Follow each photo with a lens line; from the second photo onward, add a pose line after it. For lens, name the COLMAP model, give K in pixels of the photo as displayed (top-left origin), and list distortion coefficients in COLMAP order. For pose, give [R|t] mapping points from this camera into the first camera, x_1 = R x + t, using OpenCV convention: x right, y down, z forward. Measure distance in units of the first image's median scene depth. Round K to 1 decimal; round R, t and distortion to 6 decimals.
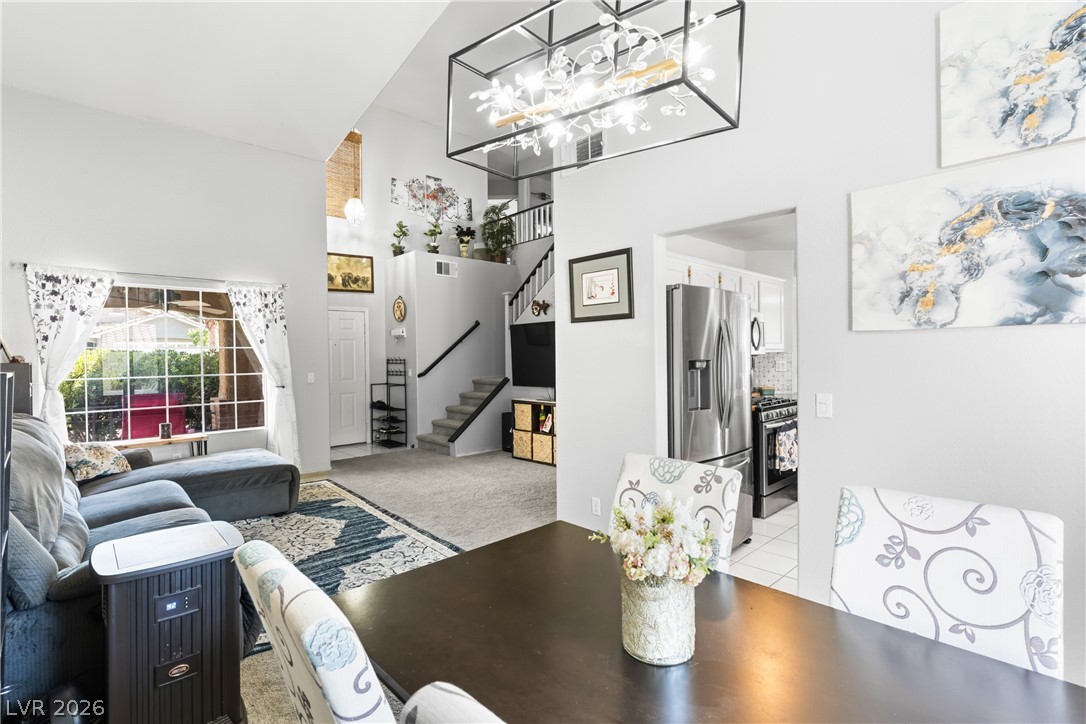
lens RADIAL K [[512.8, 0, 542.3], [0, 512.8, 358.4], [0, 0, 1]] dist [0.004534, -0.000317]
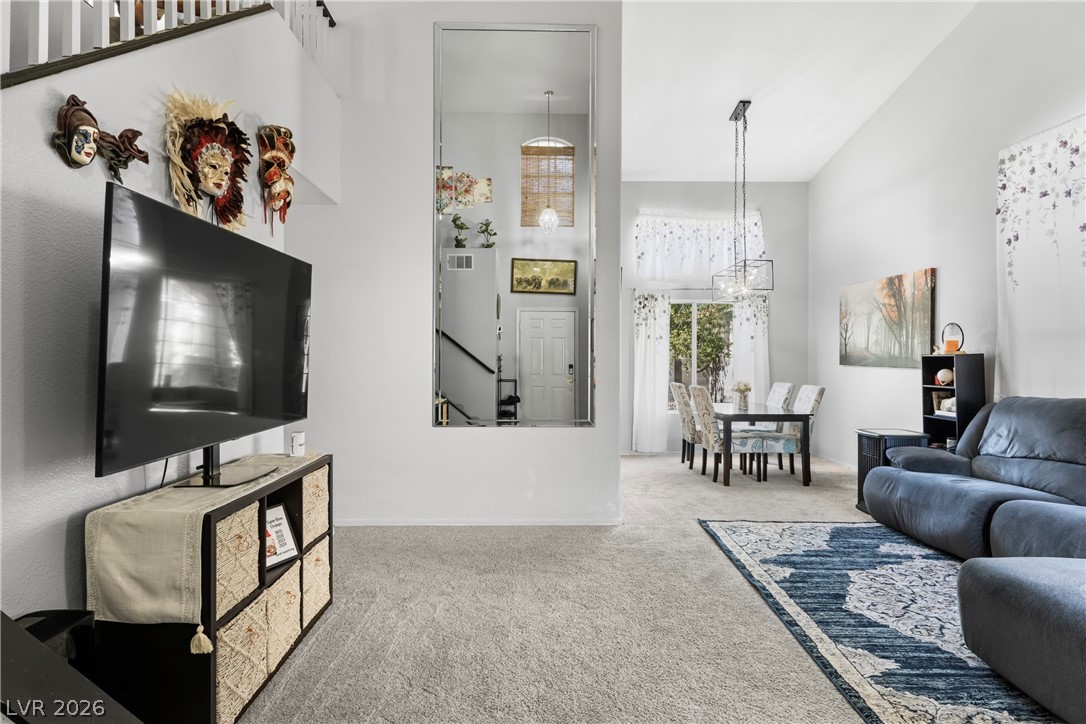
lens RADIAL K [[565.8, 0, 548.7], [0, 565.8, 361.5], [0, 0, 1]] dist [0.001323, 0.001269]
pose [[-0.743647, 0.003383, 0.668564, -0.466748], [0.007733, 0.999964, 0.003542, 0.012044], [-0.668528, 0.007804, -0.743646, 1.421864]]
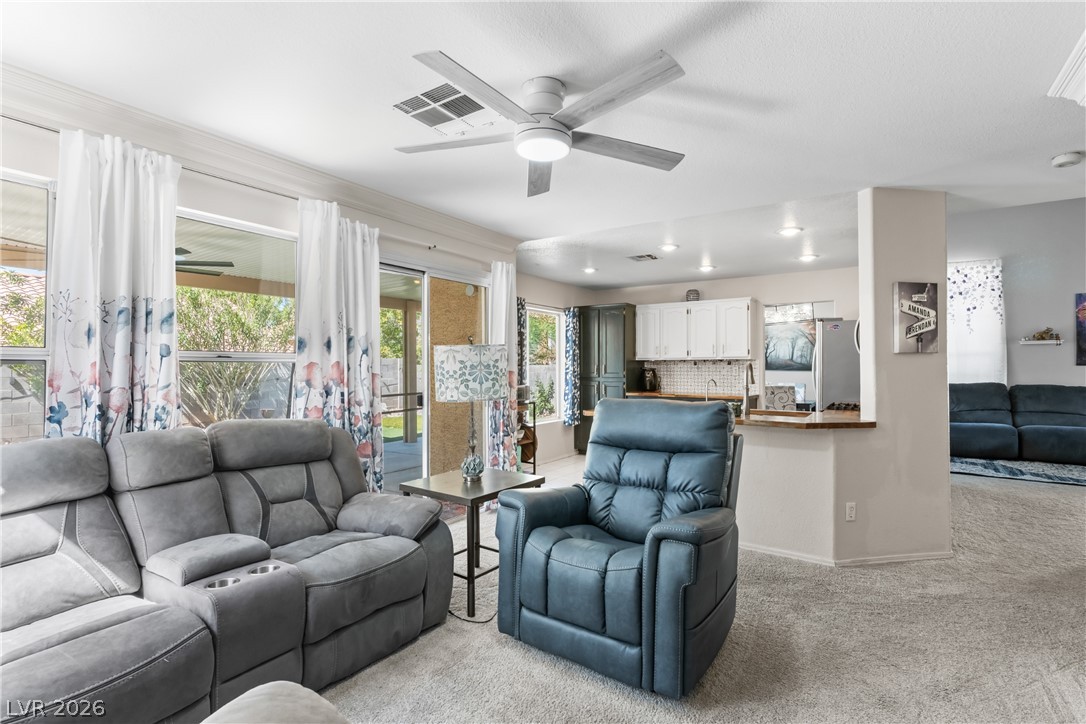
lens RADIAL K [[512.8, 0, 545.5], [0, 512.8, 361.0], [0, 0, 1]] dist [0.004534, -0.000317]
pose [[-0.974401, 0.006378, -0.224725, 1.078483], [0.006745, 0.999977, -0.000866, -0.005195], [0.224715, -0.002360, -0.974422, 1.629913]]
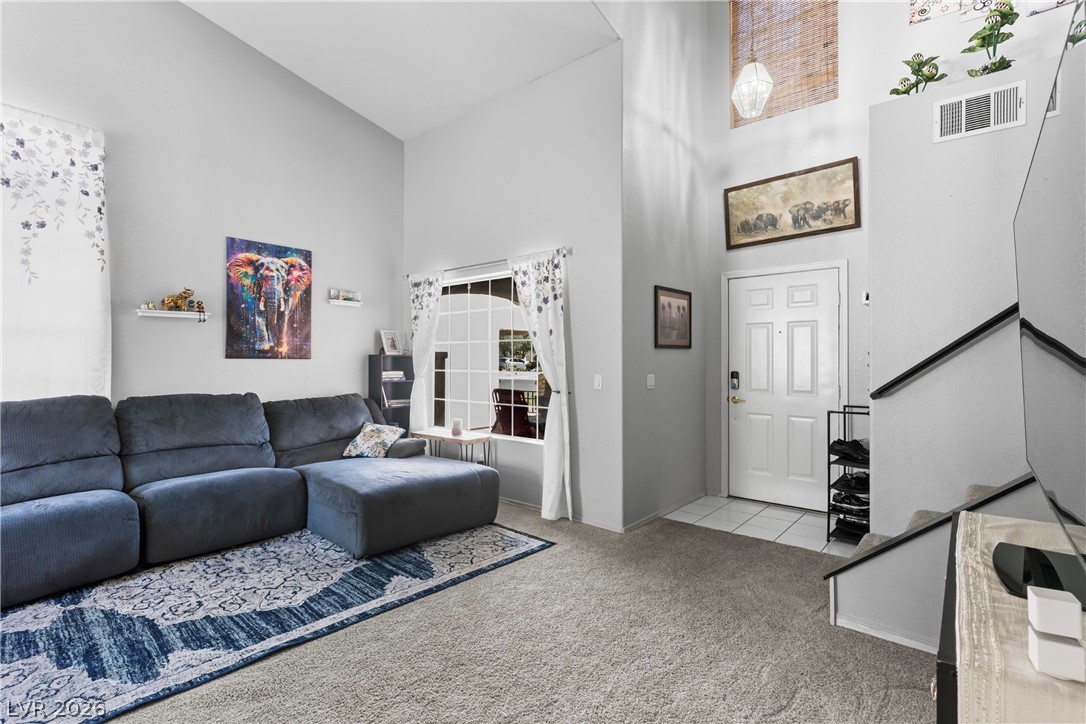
lens RADIAL K [[512.8, 0, 544.0], [0, 512.8, 356.8], [0, 0, 1]] dist [0.004534, -0.000317]
pose [[0.111018, 0.002412, -0.993815, 0.225781], [-0.011400, 0.999934, 0.001154, 0.006478], [0.993753, 0.011202, 0.111039, 1.000707]]
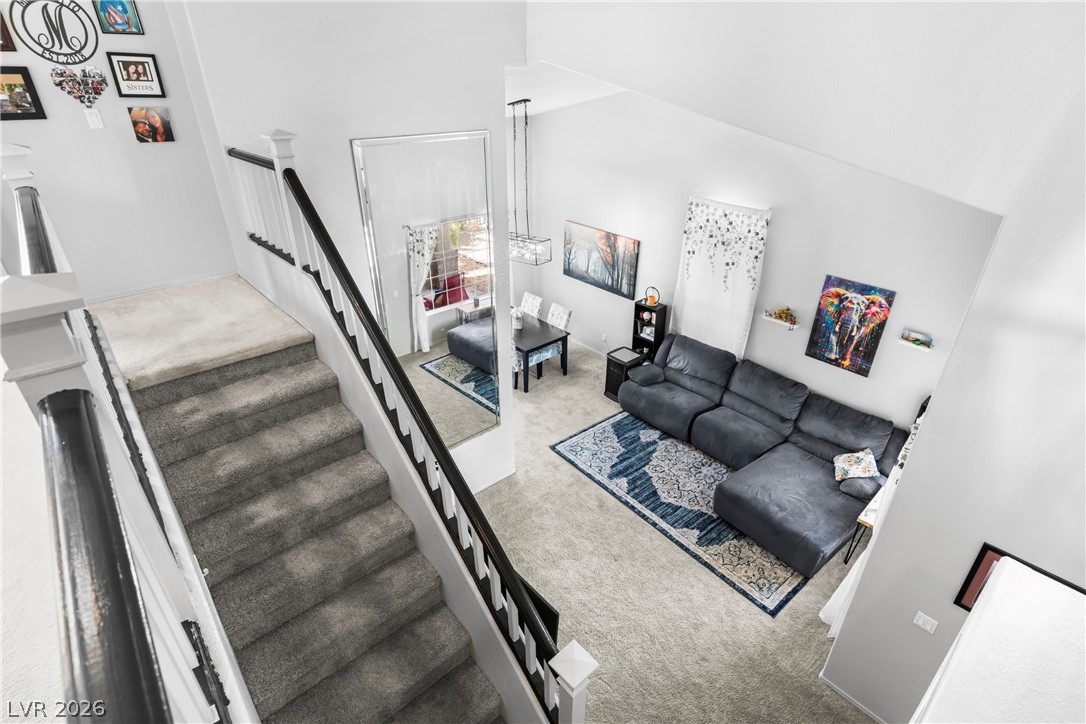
lens RADIAL K [[535.4, 0, 545.3], [0, 535.4, 360.6], [0, 0, 1]] dist [0.001245, 0.000482]
pose [[-0.999543, -0.012365, 0.027601, -0.082846], [0.002353, 0.878044, 0.478574, -0.574795], [-0.030153, 0.478420, -0.877613, 1.707363]]
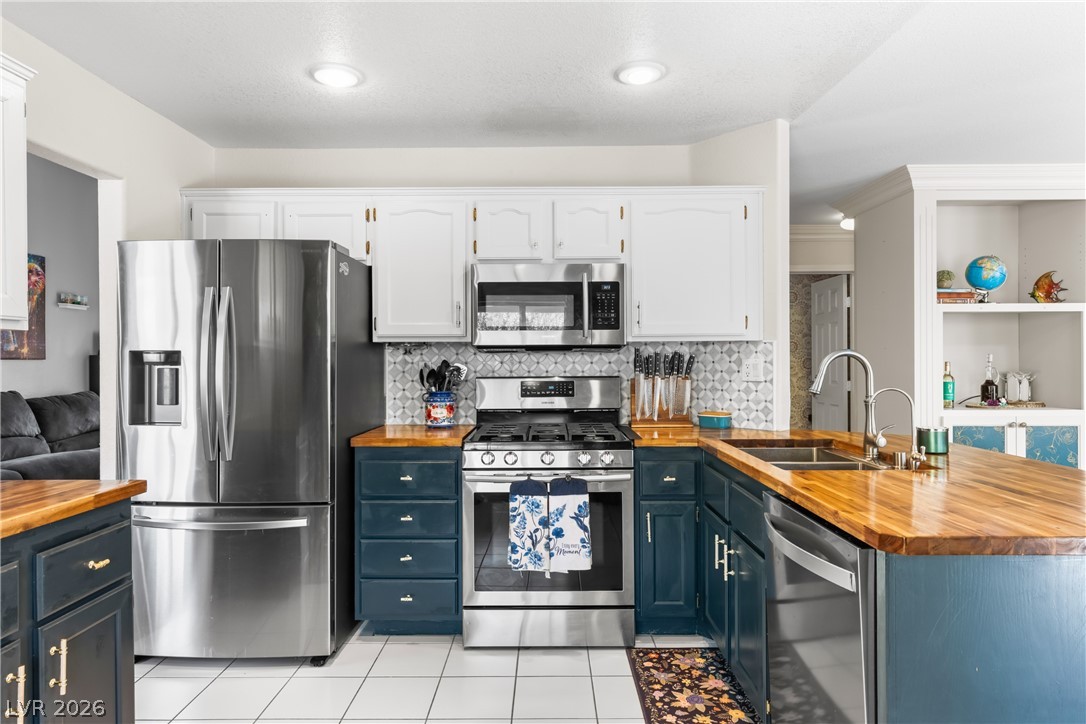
lens RADIAL K [[636.1, 0, 545.5], [0, 636.1, 363.4], [0, 0, 1]] dist [-0.002887, 0.001819]
pose [[0.716734, 0.011744, -0.697247, 0.784906], [-0.007287, 0.999930, 0.009352, 0.005367], [0.697308, -0.001622, 0.716770, 0.477609]]
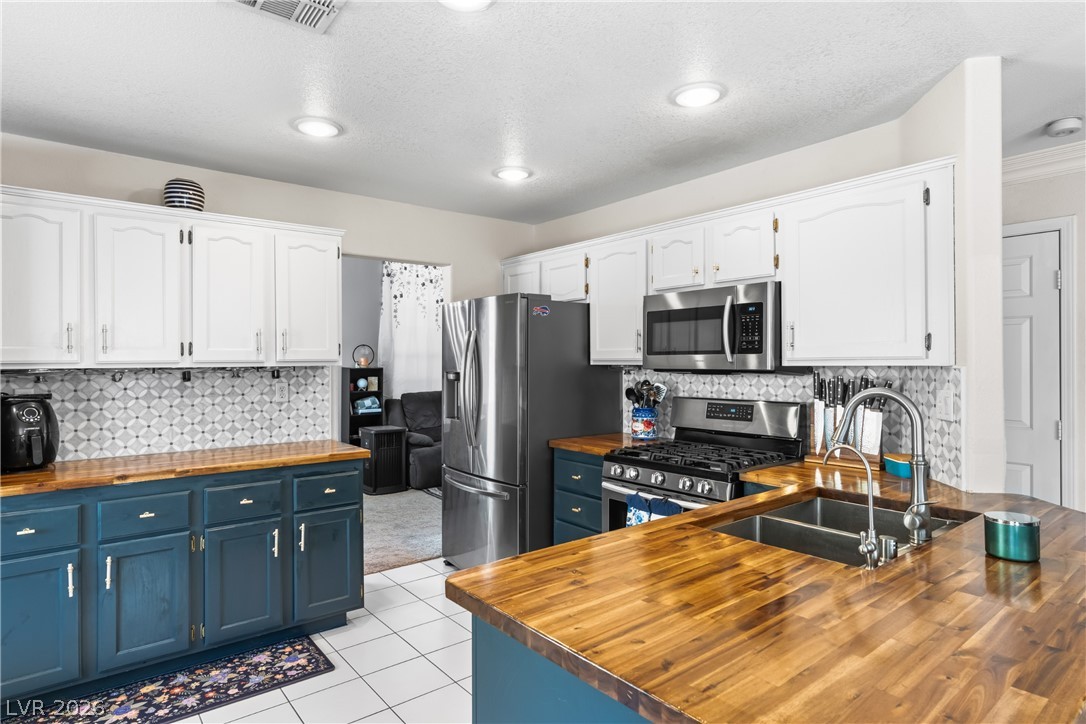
lens RADIAL K [[597.6, 0, 541.7], [0, 597.6, 361.6], [0, 0, 1]] dist [0.004824, -0.000302]
pose [[-0.089092, 0.010003, -0.995973, 0.955857], [-0.002103, 0.999945, 0.010231, -0.019290], [0.996021, 0.003006, -0.089066, 0.811012]]
